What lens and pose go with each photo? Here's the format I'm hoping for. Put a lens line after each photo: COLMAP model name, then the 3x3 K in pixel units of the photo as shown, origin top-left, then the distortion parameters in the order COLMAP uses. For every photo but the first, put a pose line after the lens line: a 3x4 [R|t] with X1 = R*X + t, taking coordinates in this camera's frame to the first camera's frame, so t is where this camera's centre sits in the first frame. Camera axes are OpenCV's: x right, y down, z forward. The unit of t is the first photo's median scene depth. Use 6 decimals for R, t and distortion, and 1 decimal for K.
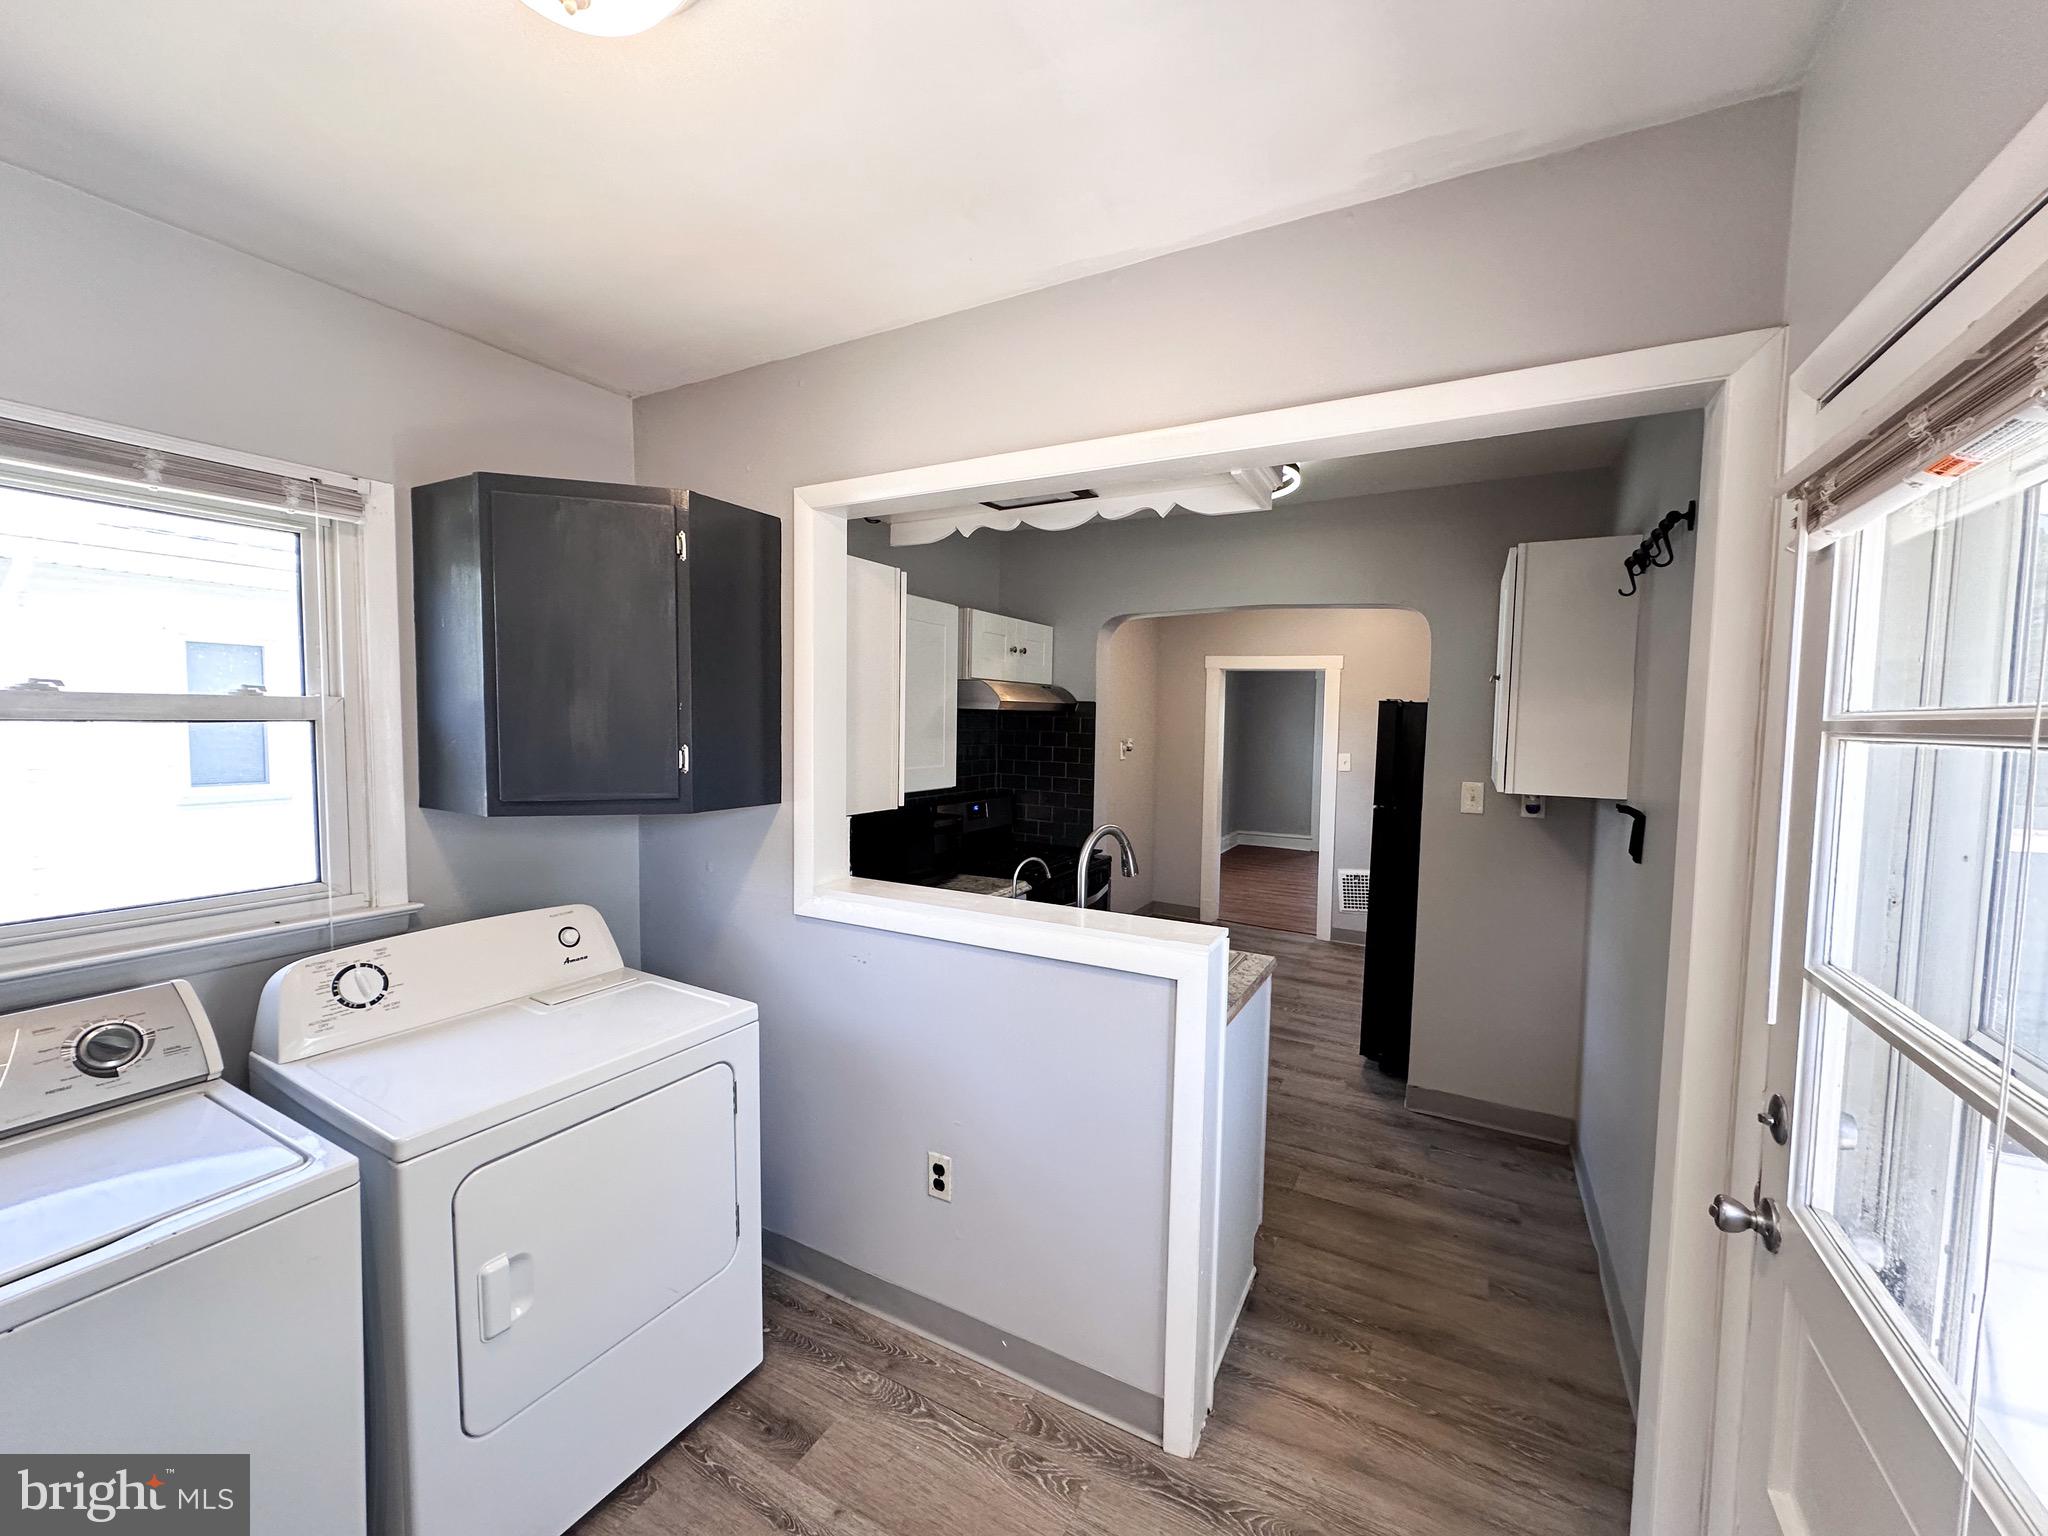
lens RADIAL K [[816.2, 0, 1023.1], [0, 816.2, 768.0], [0, 0, 1]] dist [-0.001756, 0.000320]
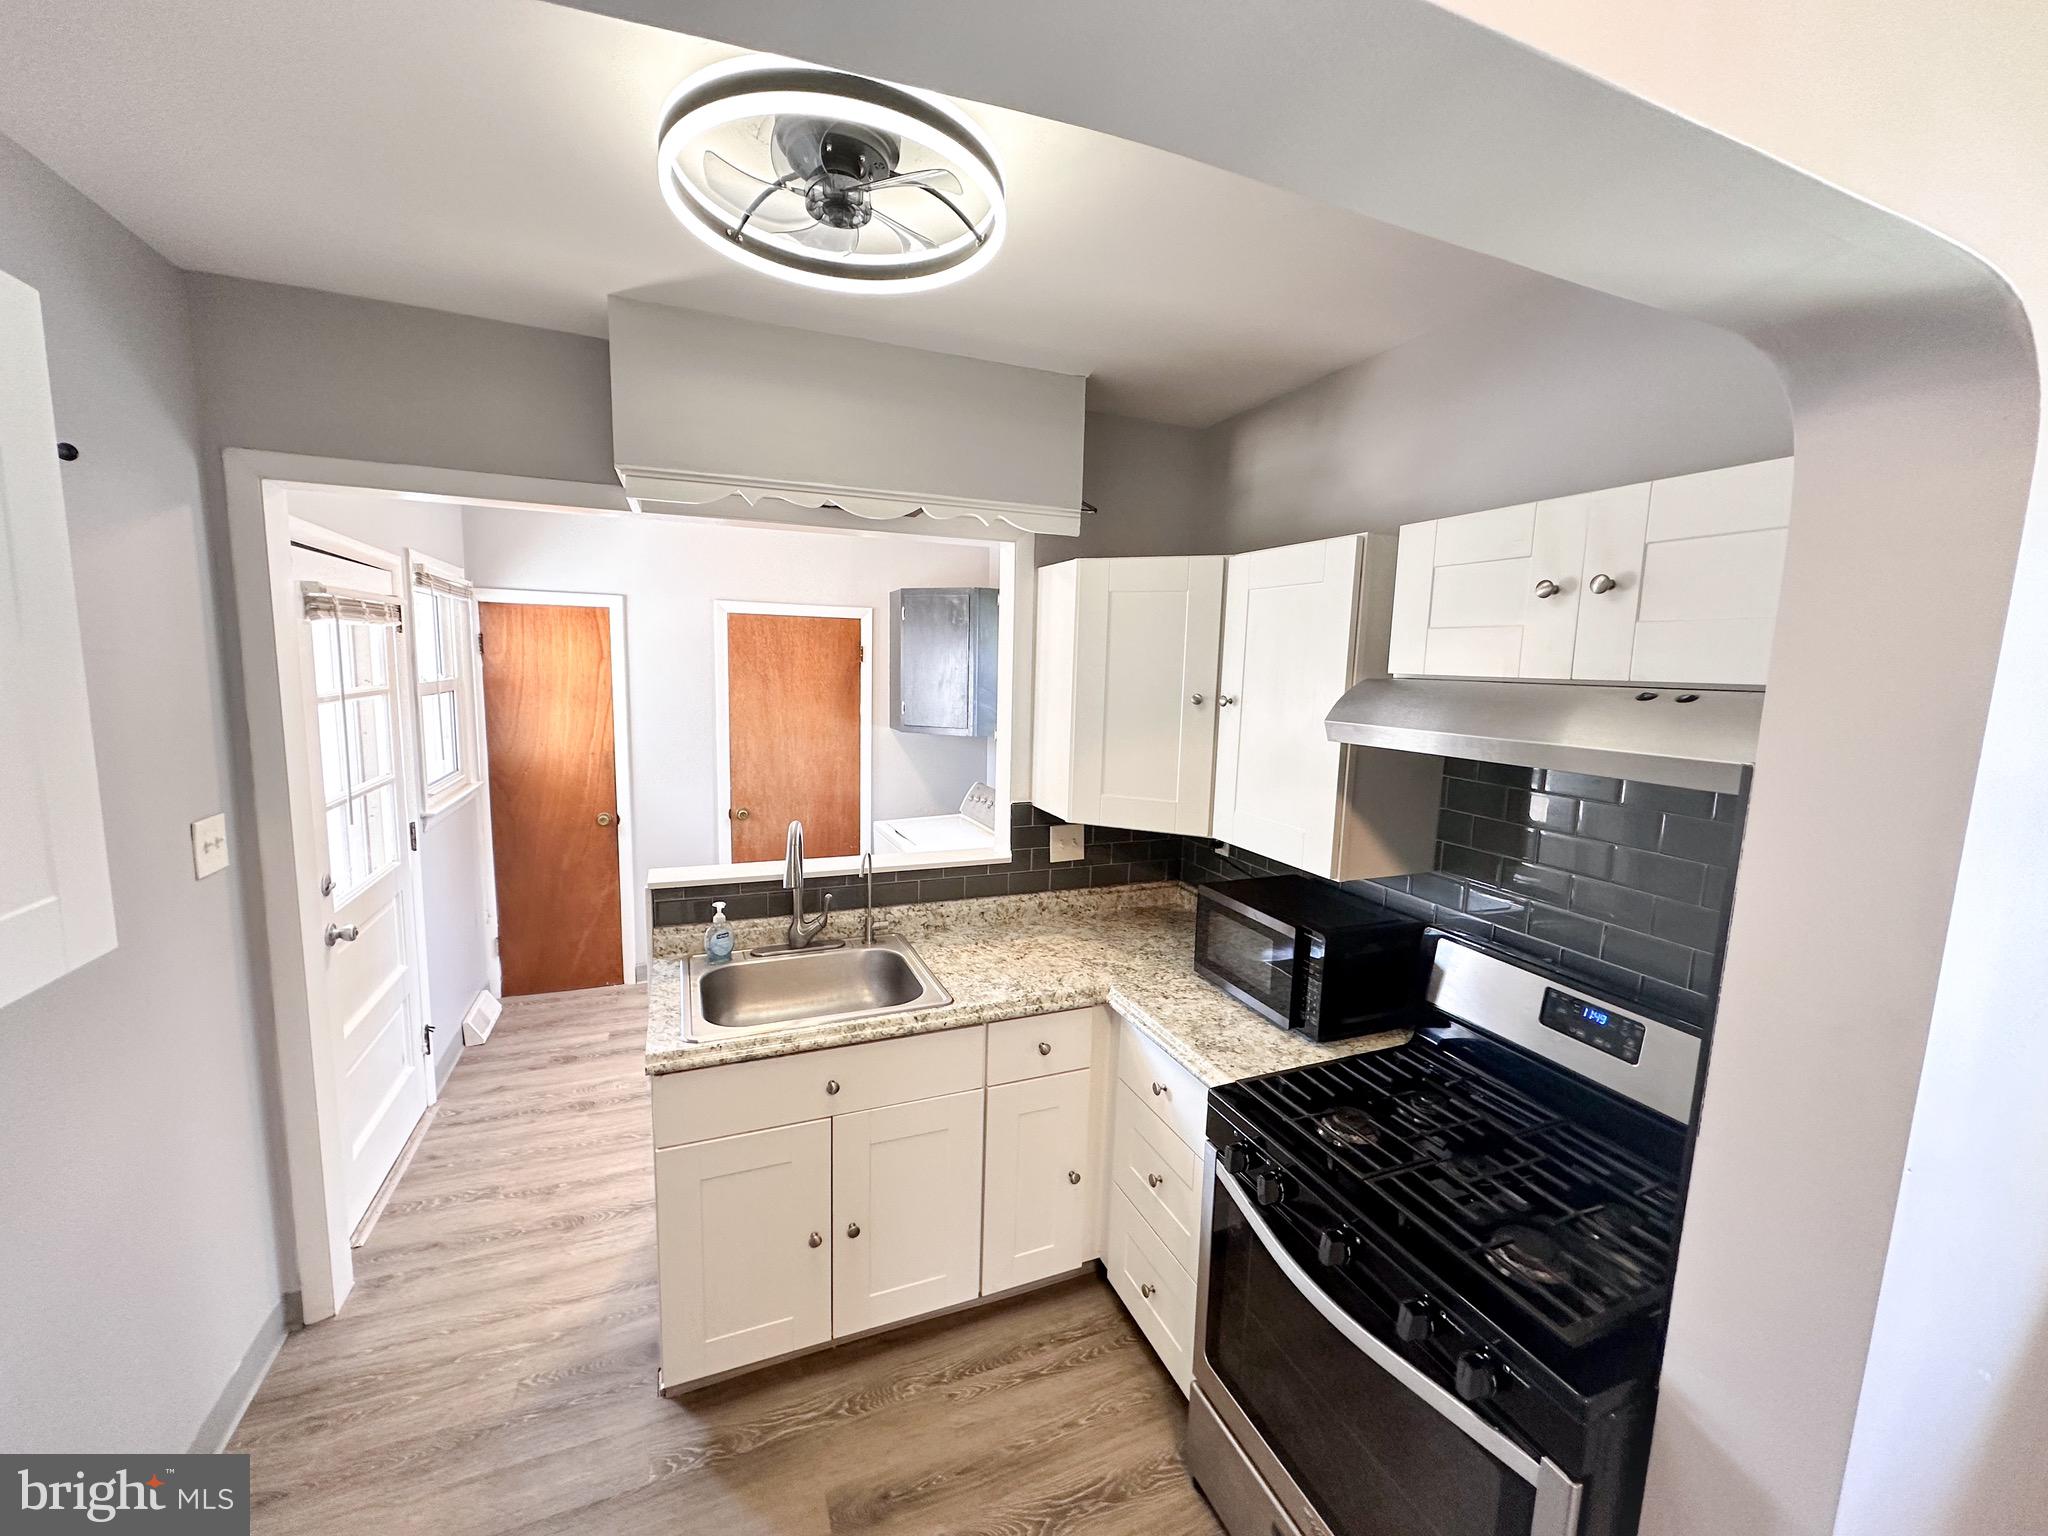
lens RADIAL K [[816.2, 0, 1023.1], [0, 816.2, 768.0], [0, 0, 1]] dist [-0.001756, 0.000320]
pose [[-0.624583, 0.068726, -0.777929, 0.811692], [-0.086625, 0.983877, 0.156470, -0.207592], [0.776139, 0.165117, -0.608559, 2.083826]]
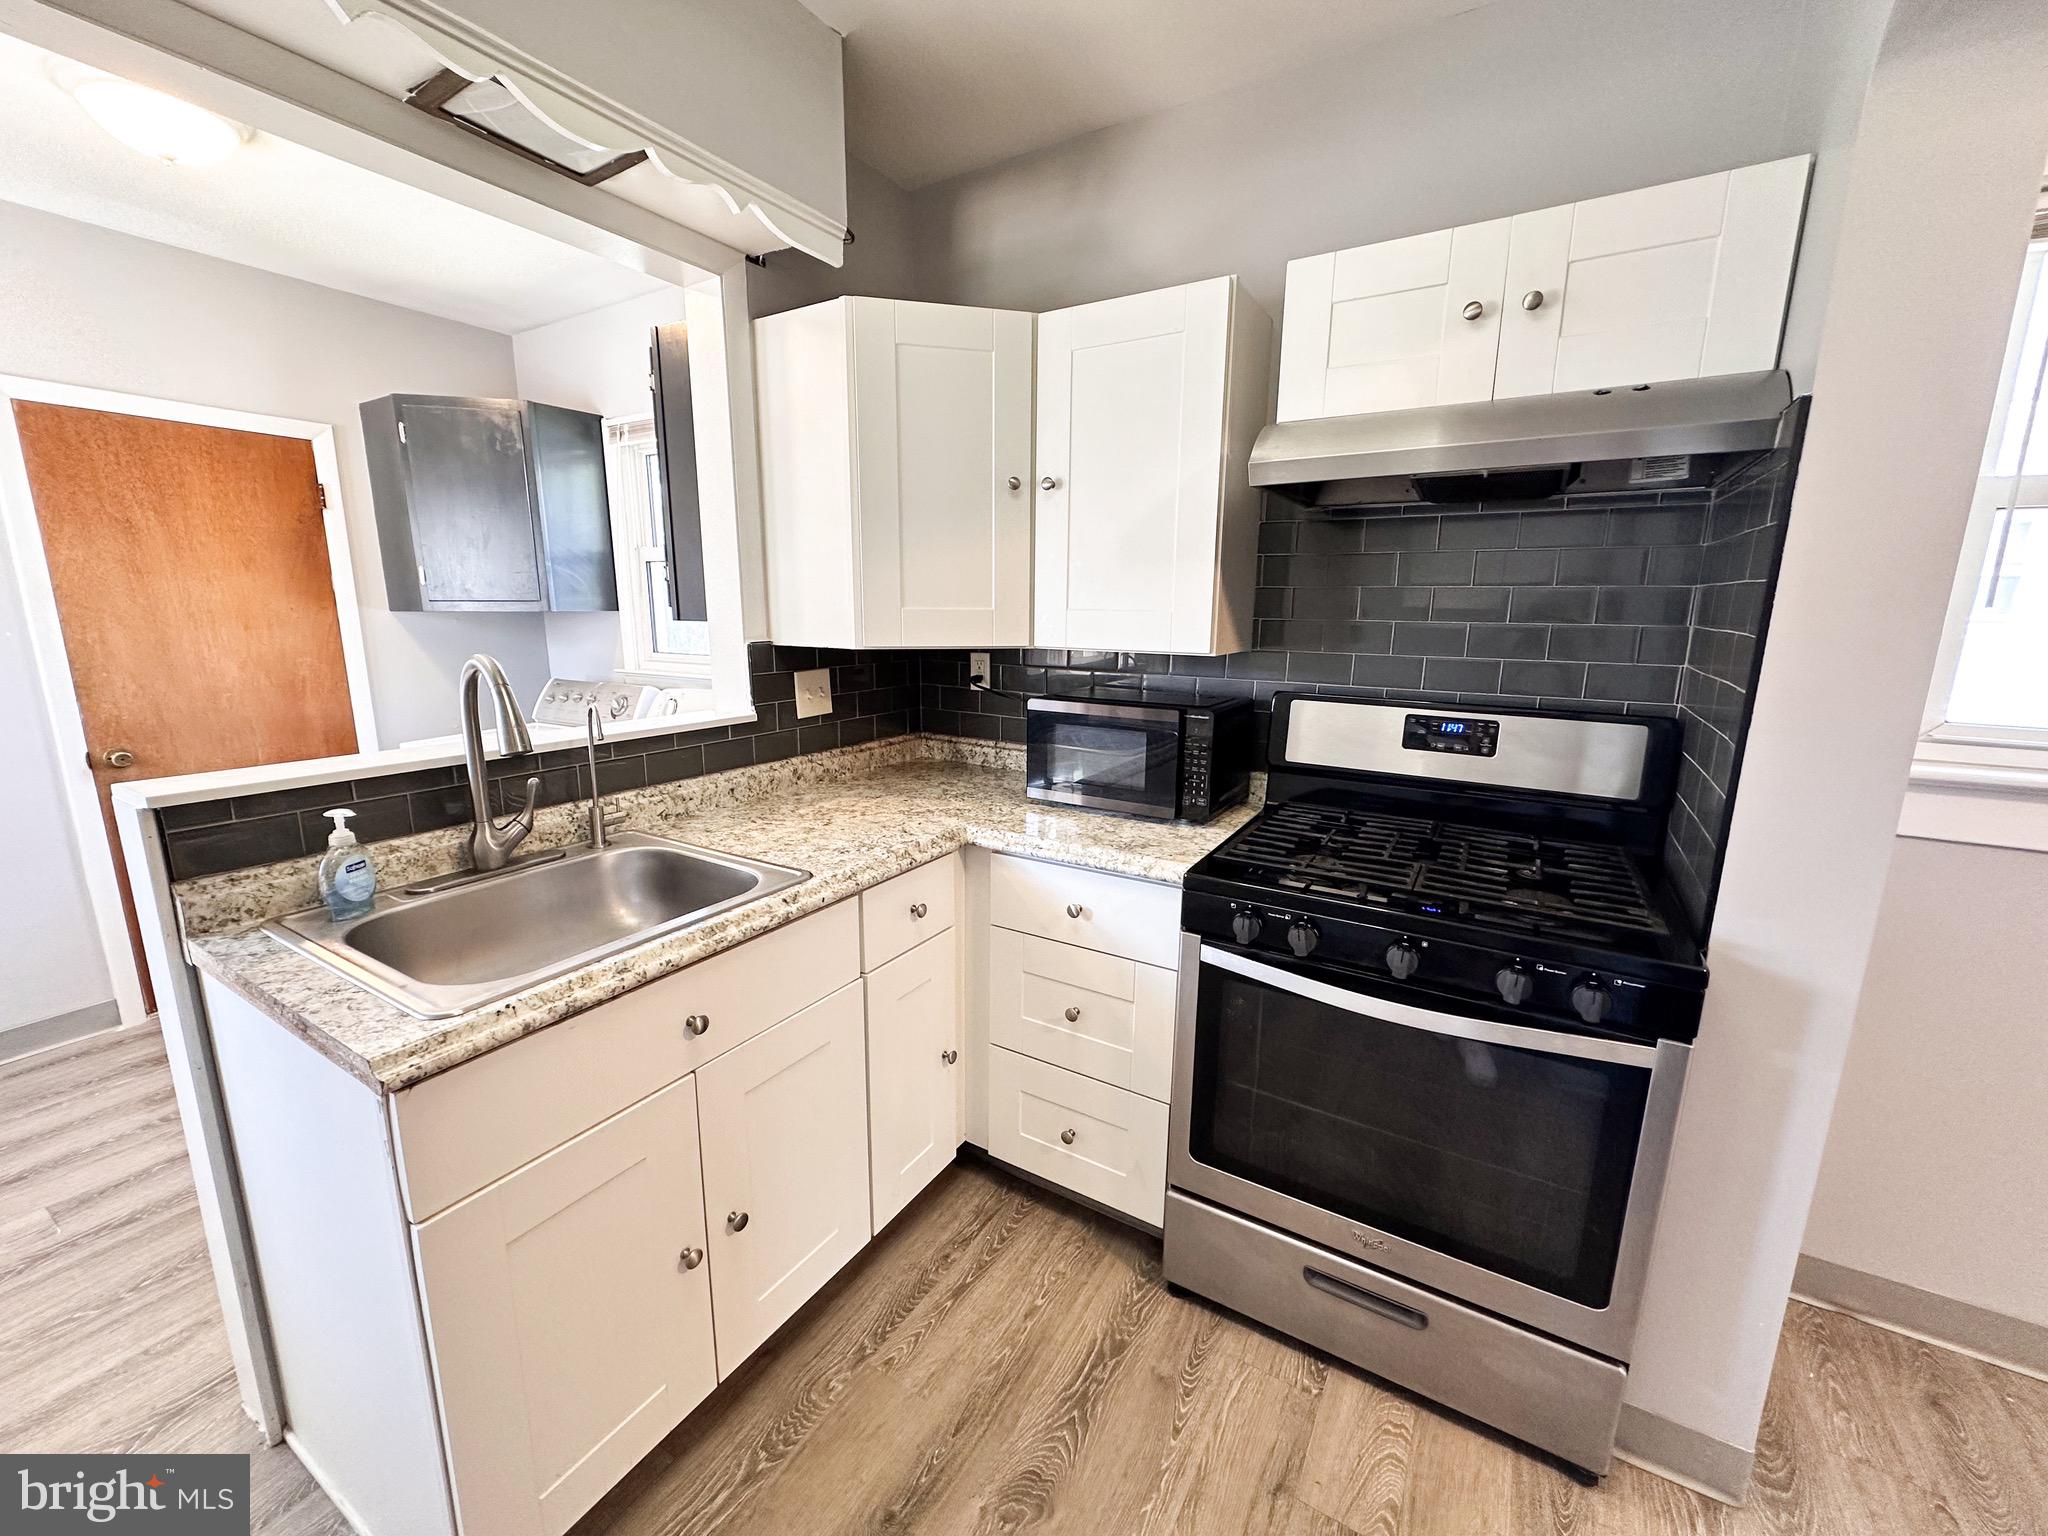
lens RADIAL K [[816.2, 0, 1023.1], [0, 816.2, 768.0], [0, 0, 1]] dist [-0.001756, 0.000320]
pose [[-0.043614, 0.180042, -0.982692, 0.798507], [-0.070619, 0.980612, 0.182795, 0.013442], [0.996549, 0.077369, -0.030054, 1.626977]]
